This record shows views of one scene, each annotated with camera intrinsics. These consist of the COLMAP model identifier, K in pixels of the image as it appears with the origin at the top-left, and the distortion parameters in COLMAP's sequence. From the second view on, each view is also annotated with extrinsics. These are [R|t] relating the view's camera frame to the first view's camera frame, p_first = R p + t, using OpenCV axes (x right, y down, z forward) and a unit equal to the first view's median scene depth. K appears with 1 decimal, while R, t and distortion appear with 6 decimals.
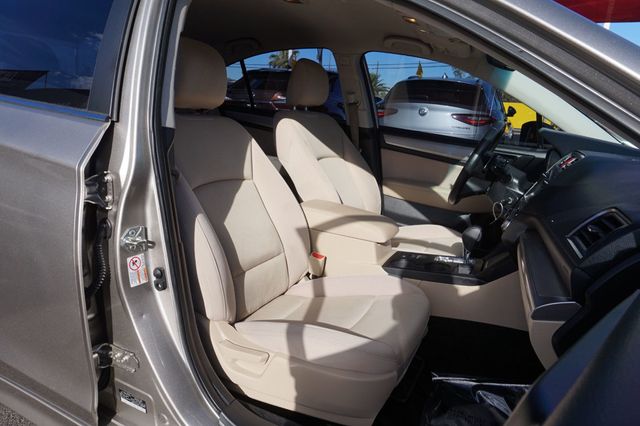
lens RADIAL K [[430.0, 0, 320.4], [0, 430.0, 212.9], [0, 0, 1]] dist [-0.029691, 0.009537]
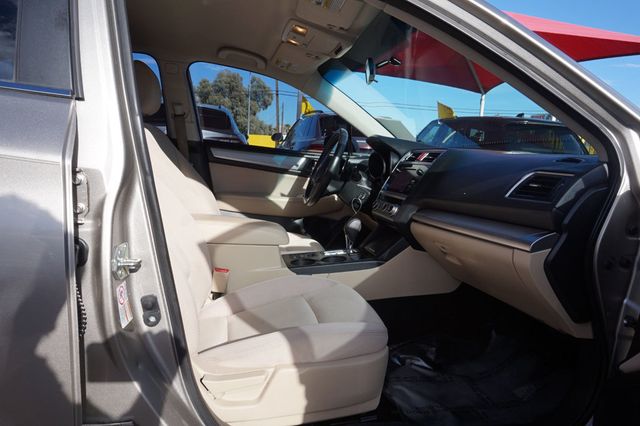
lens RADIAL K [[430.0, 0, 320.1], [0, 430.0, 212.2], [0, 0, 1]] dist [-0.029691, 0.009537]
pose [[0.806522, -0.099664, 0.582743, -0.261629], [0.137174, 0.990335, -0.020476, 0.017649], [-0.575070, 0.096452, 0.812398, 0.090120]]
